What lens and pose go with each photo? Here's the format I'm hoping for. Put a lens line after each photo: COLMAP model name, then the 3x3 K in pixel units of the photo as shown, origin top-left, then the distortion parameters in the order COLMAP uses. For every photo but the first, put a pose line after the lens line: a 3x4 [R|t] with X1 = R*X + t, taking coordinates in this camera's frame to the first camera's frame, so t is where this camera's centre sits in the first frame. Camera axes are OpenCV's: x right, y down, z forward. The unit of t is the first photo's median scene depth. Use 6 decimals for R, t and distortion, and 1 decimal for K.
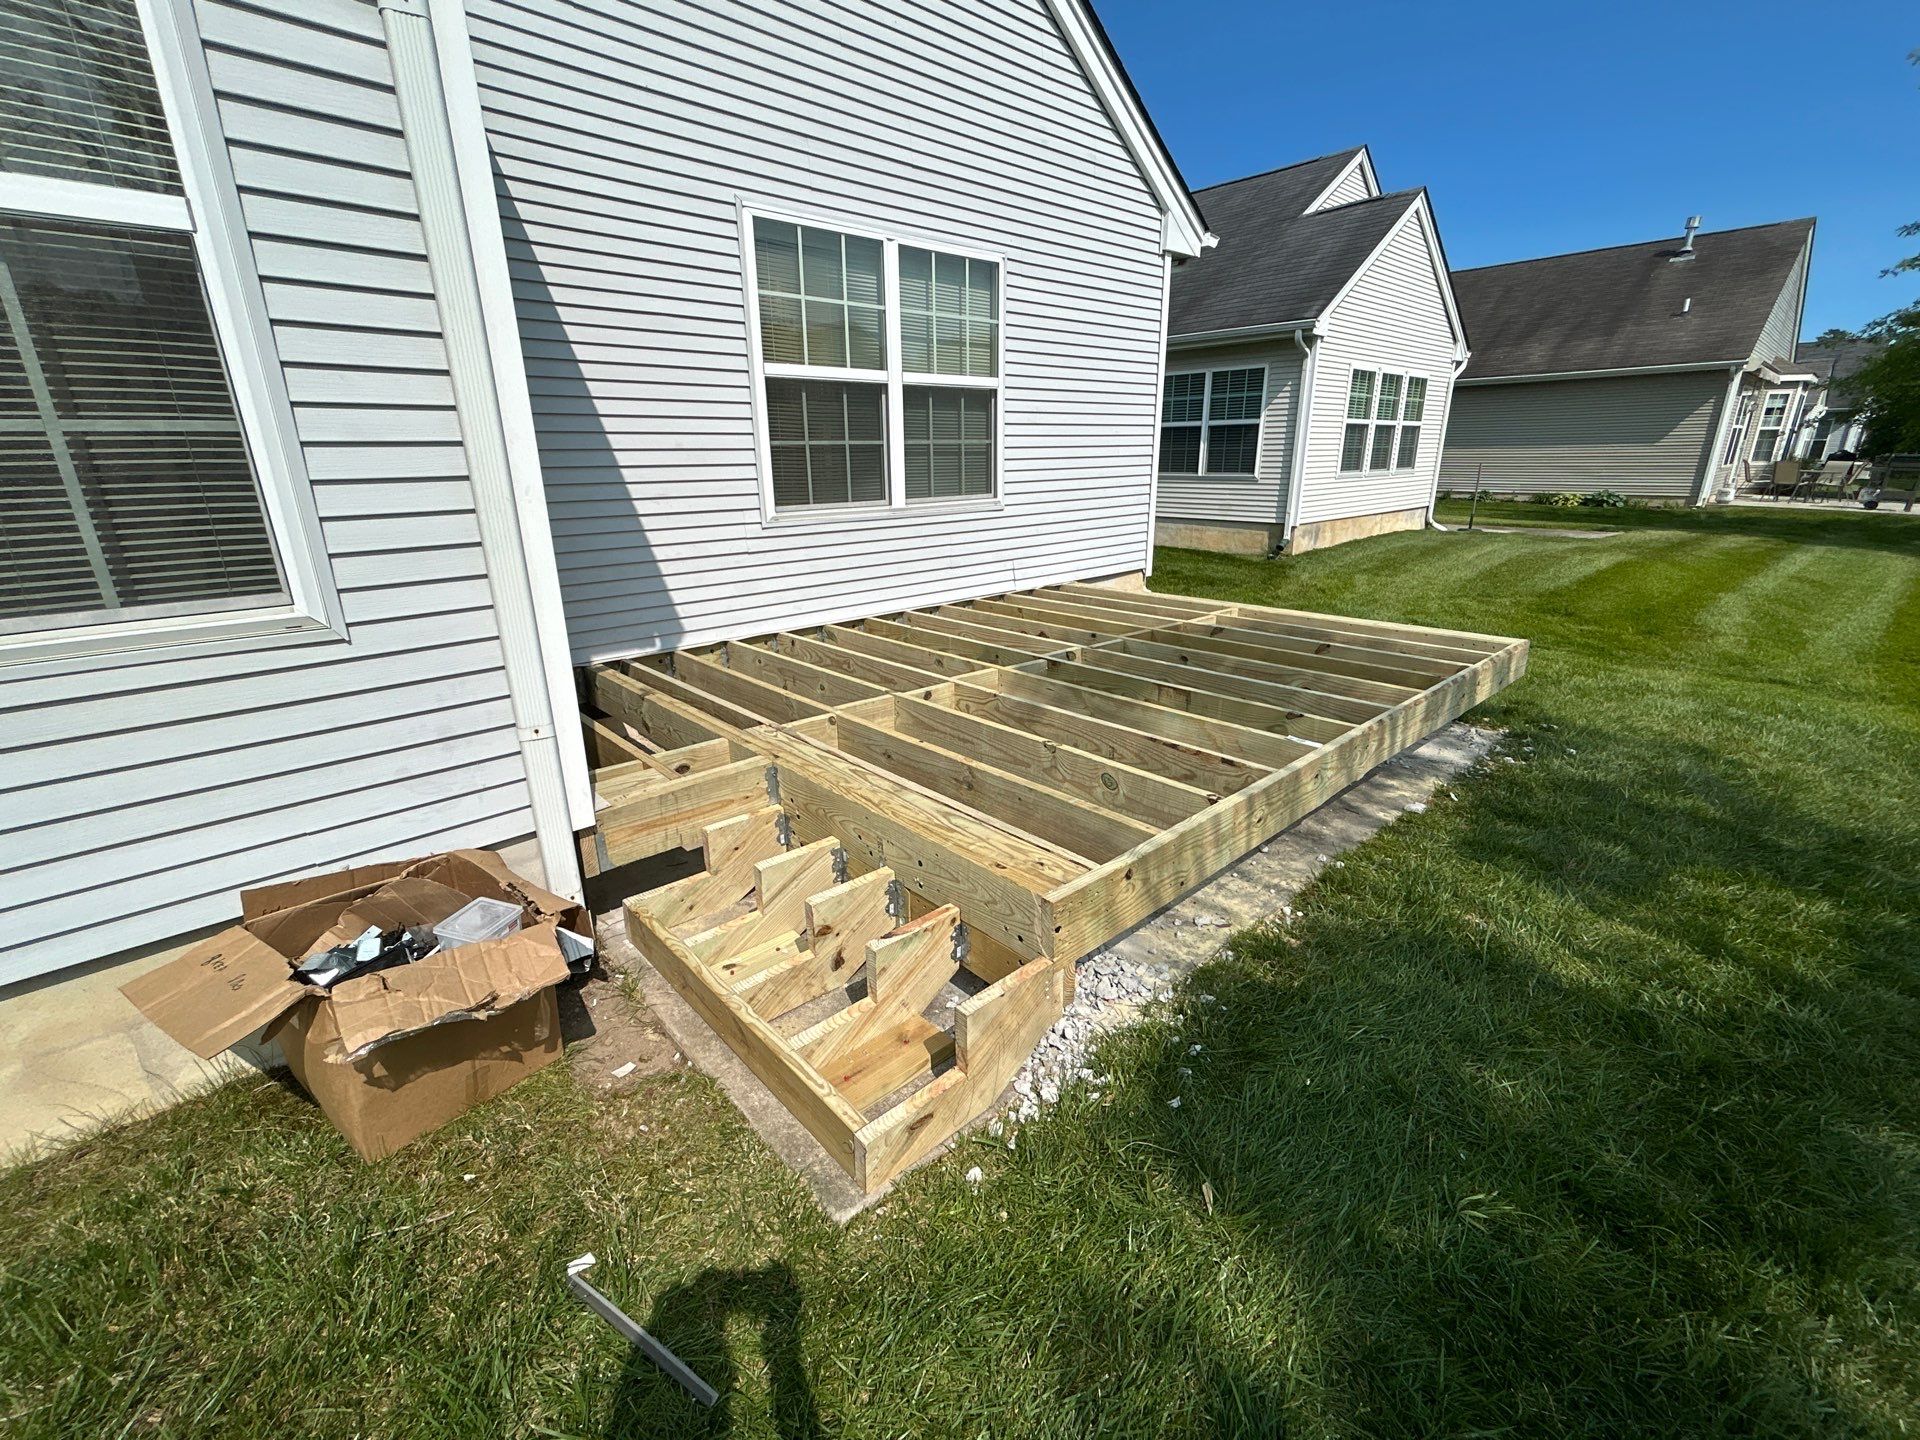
lens RADIAL K [[819.6, 0, 960.5], [0, 819.6, 716.8], [0, 0, 1]] dist [-0.000419, 0.001039]
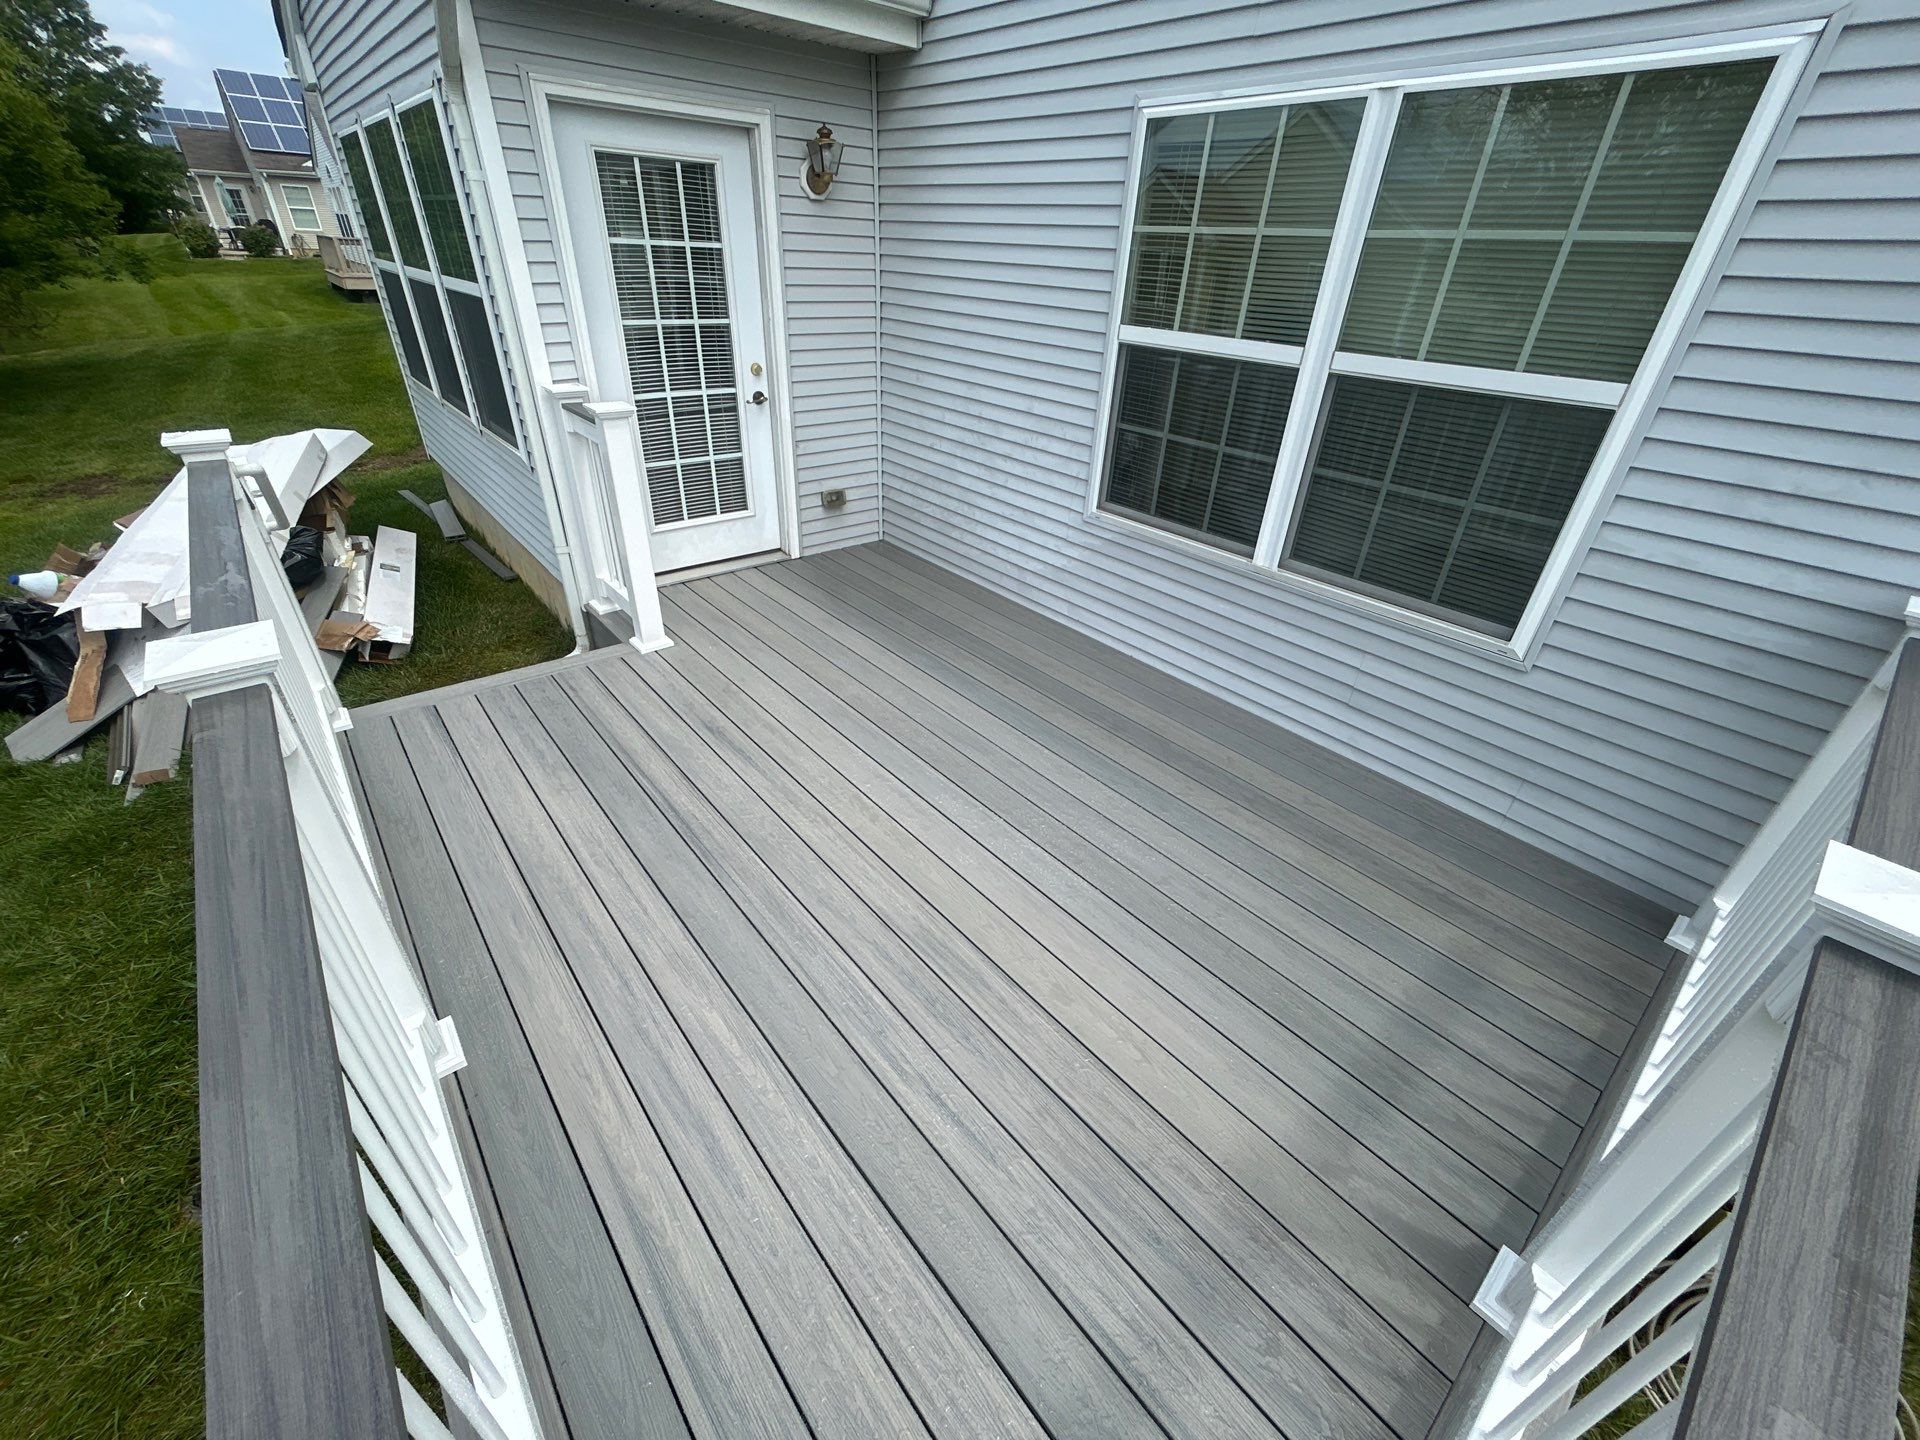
lens RADIAL K [[776.0, 0, 951.2], [0, 776.0, 718.9], [0, 0, 1]] dist [0.001147, -0.000090]
pose [[-0.048142, 0.525396, -0.849495, 0.560444], [-0.347137, 0.788666, 0.507447, -0.425793], [0.936578, 0.319320, 0.144416, 0.804766]]
